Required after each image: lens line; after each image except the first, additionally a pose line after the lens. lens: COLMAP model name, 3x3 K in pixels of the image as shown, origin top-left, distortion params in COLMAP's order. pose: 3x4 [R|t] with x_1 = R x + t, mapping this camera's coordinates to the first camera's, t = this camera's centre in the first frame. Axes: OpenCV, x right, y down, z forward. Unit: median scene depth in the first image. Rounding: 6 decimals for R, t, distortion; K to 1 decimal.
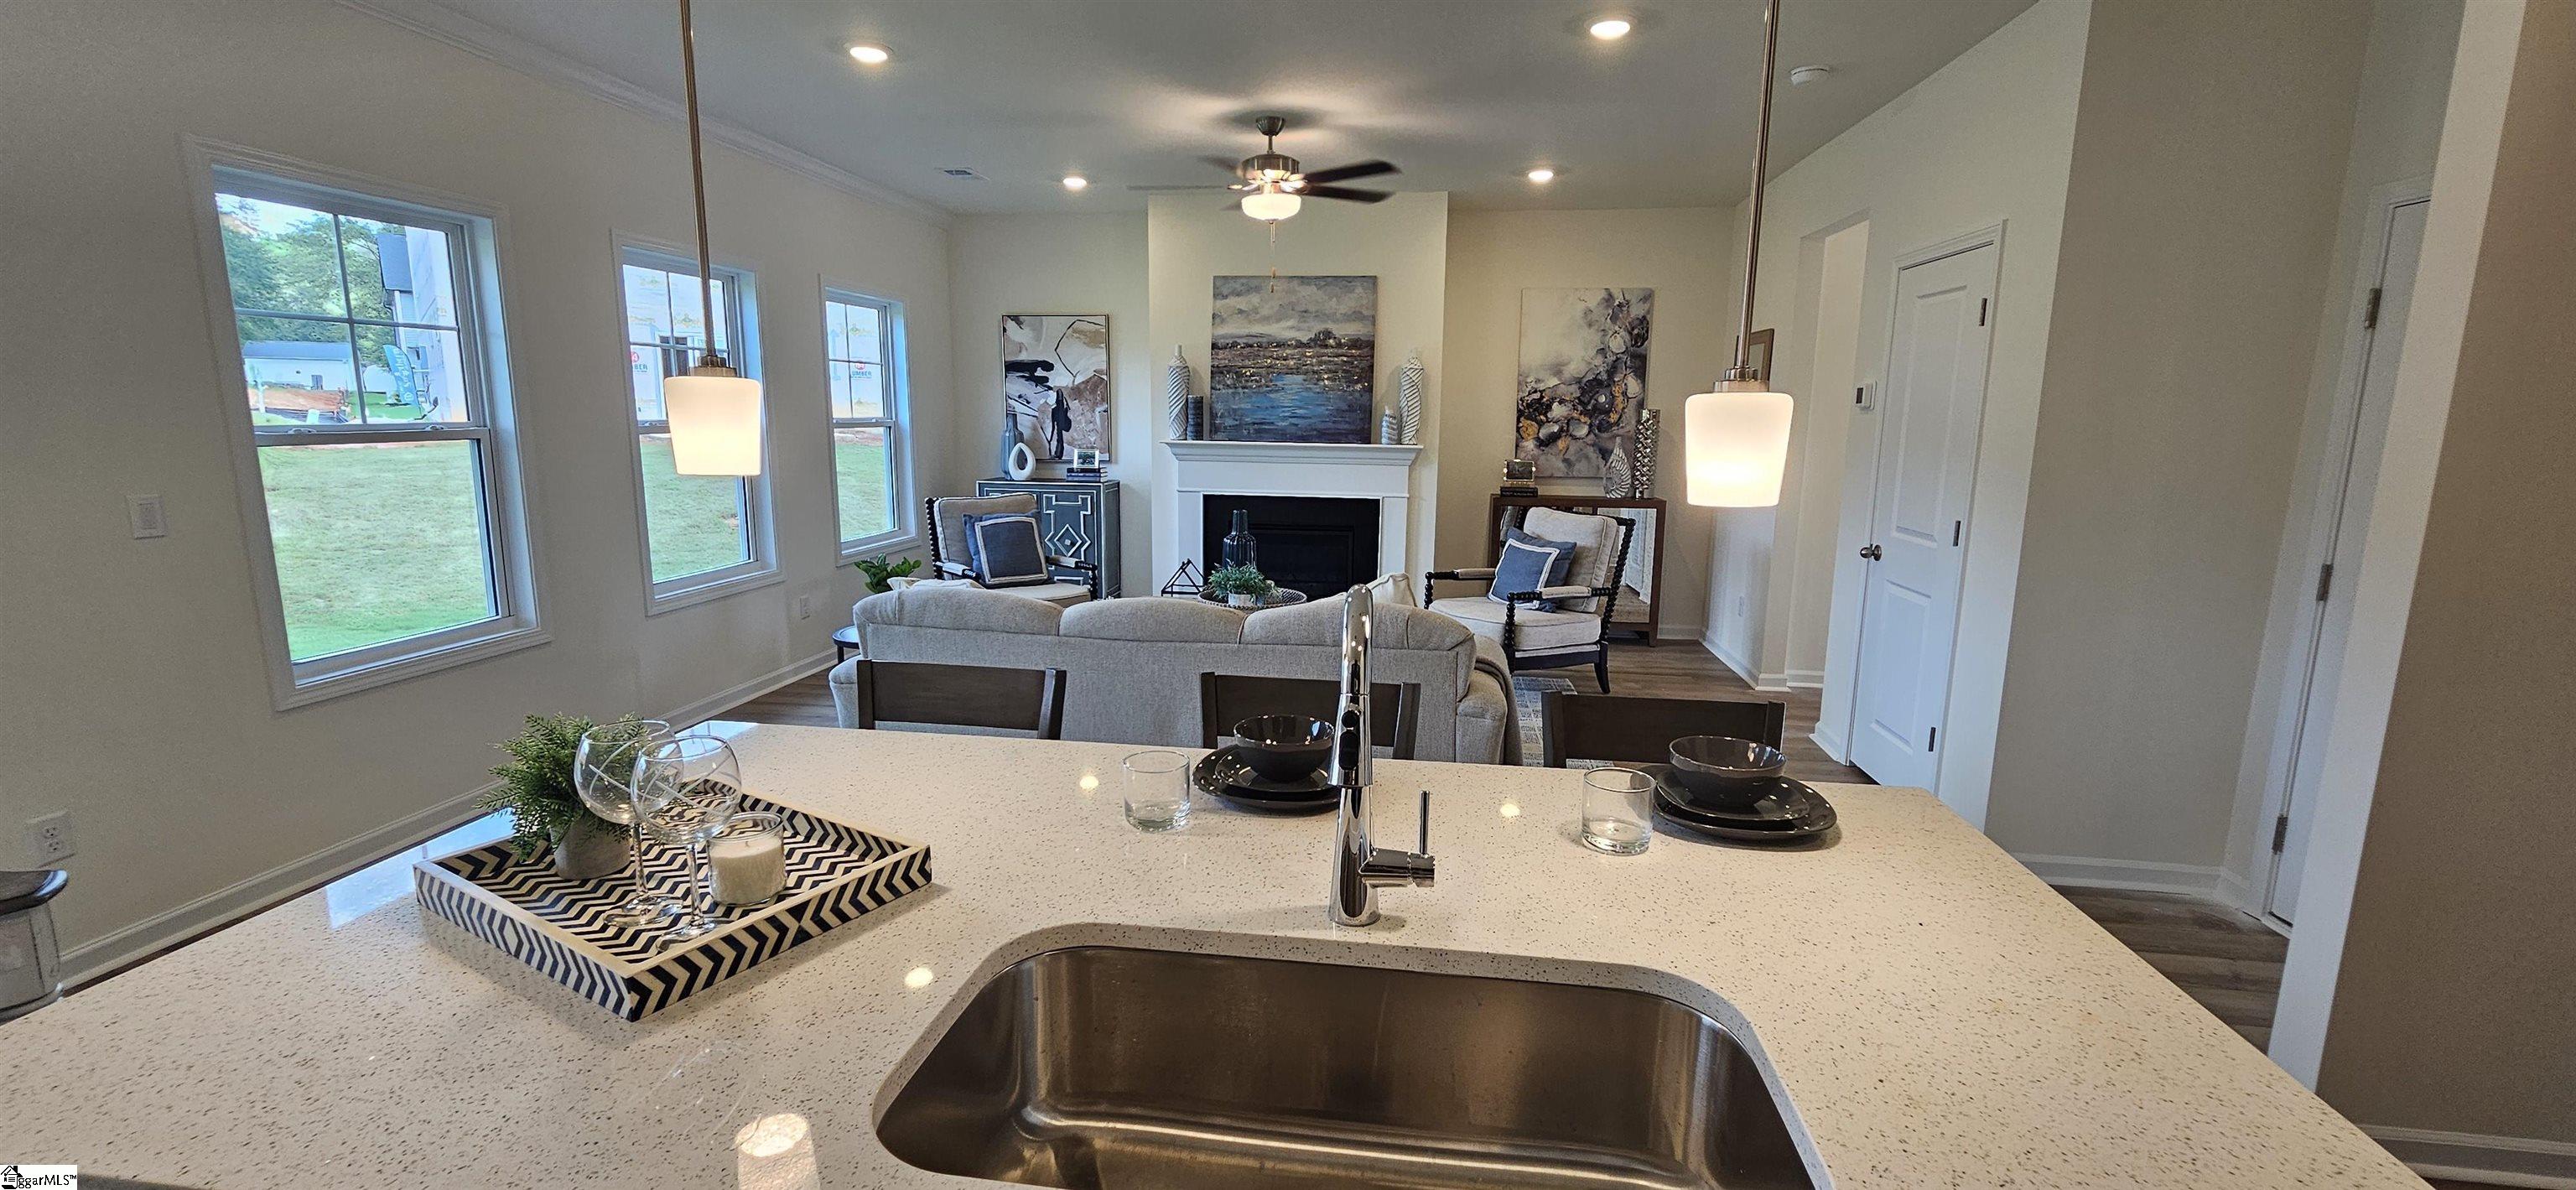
lens RADIAL K [[1060.5, 0, 1288.0], [0, 1060.5, 595.0], [0, 0, 1]] dist [0.000292, -0.000053]
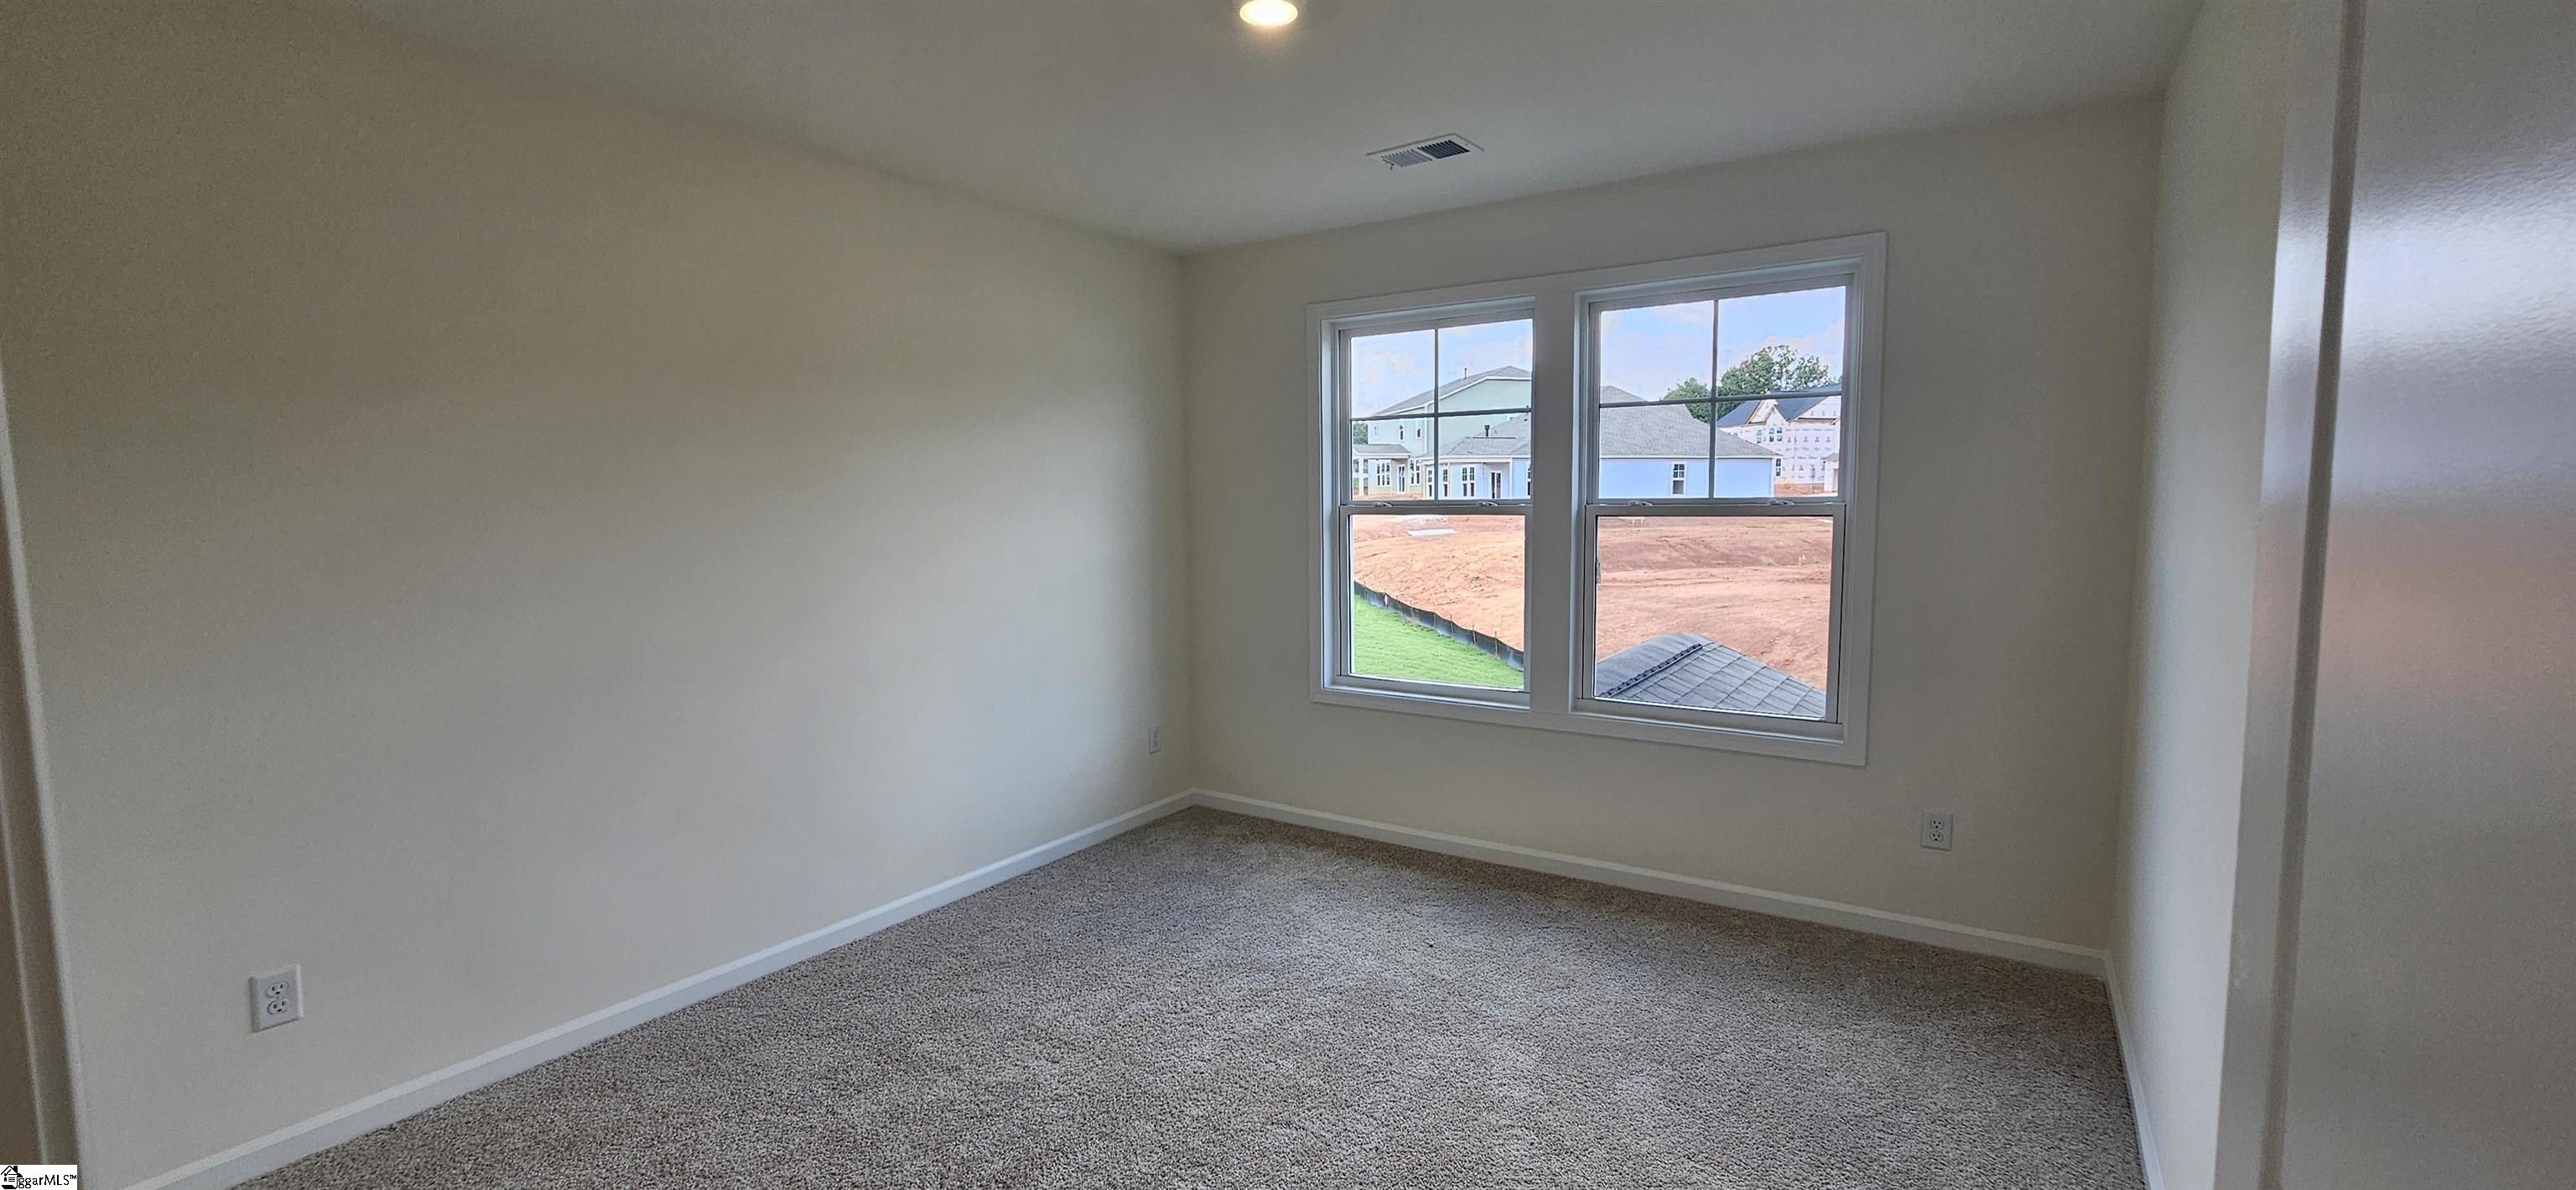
lens RADIAL K [[1040.1, 0, 1268.5], [0, 1040.1, 586.2], [0, 0, 1]] dist [0.000541, 0.000077]
pose [[-0.437245, 0.083326, -0.895474, 0.245900], [-0.142042, 0.976803, 0.160251, -0.207036], [0.888055, 0.197263, -0.415266, 1.220384]]
